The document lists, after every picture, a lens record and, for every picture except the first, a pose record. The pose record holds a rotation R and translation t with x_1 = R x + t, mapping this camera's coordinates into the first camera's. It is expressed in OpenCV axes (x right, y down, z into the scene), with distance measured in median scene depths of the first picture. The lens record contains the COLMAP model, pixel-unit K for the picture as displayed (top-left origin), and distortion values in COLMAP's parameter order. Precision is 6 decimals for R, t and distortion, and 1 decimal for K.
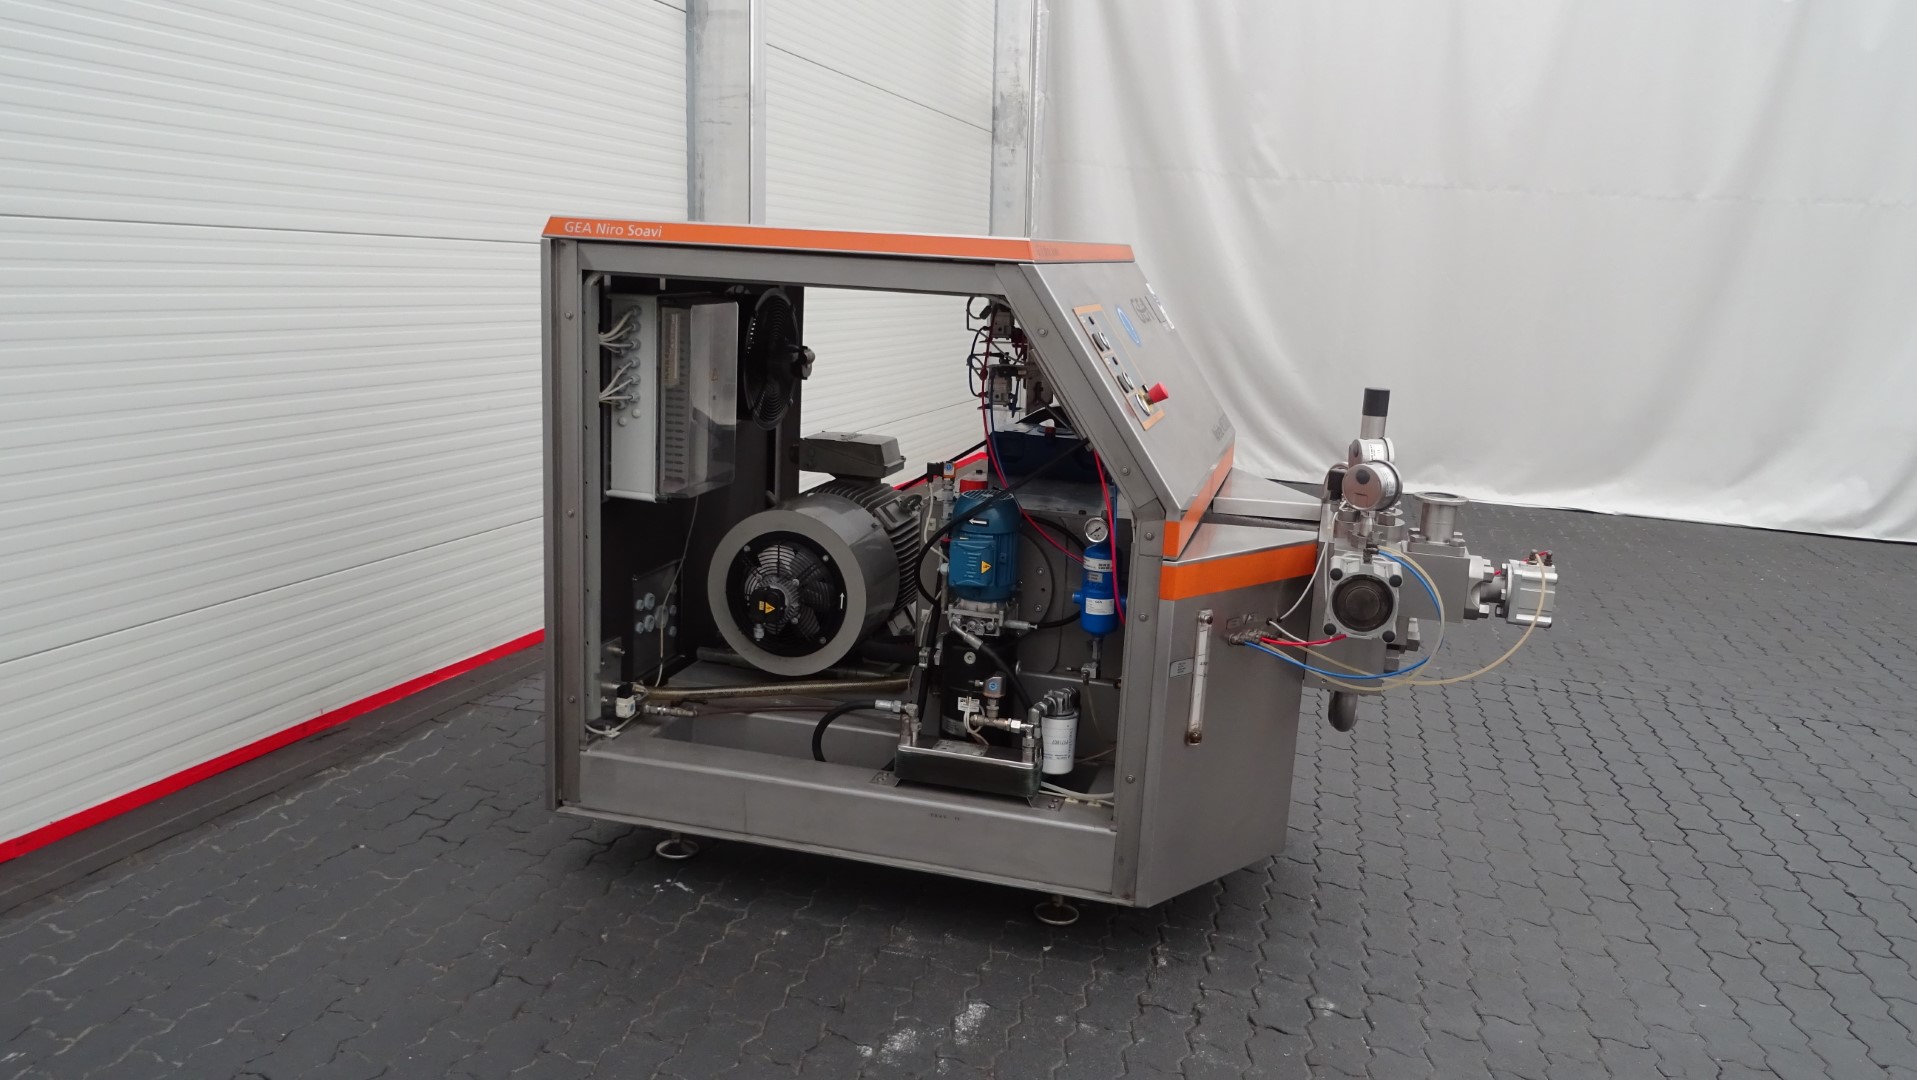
lens RADIAL K [[1451.8, 0, 961.5], [0, 1451.8, 541.0], [0, 0, 1]] dist [0.003168, 0.006165]
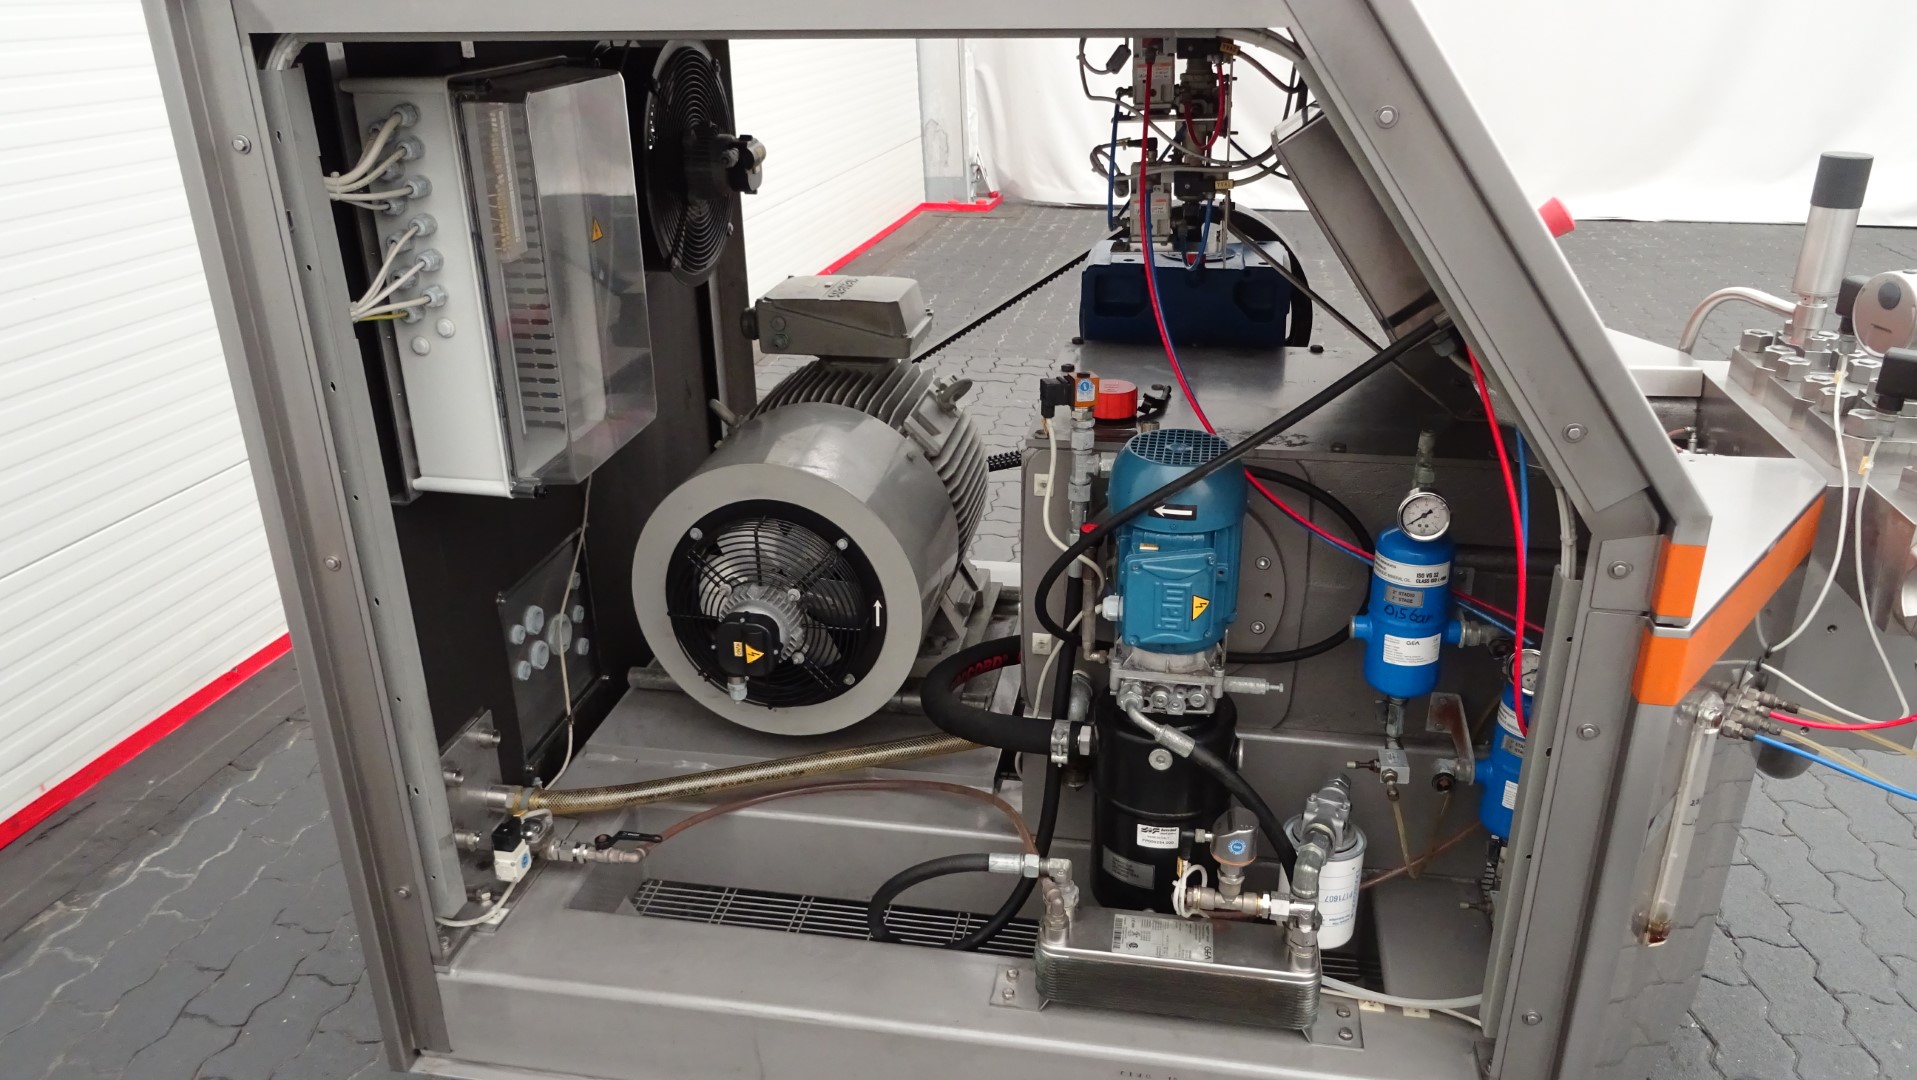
lens RADIAL K [[1366.7, 0, 957.7], [0, 1366.7, 541.0], [0, 0, 1]] dist [0.006131, -0.014354]
pose [[0.994262, -0.092922, 0.052997, -0.080904], [0.080039, 0.974900, 0.207758, -0.098481], [-0.070972, -0.202324, 0.976743, 0.510924]]
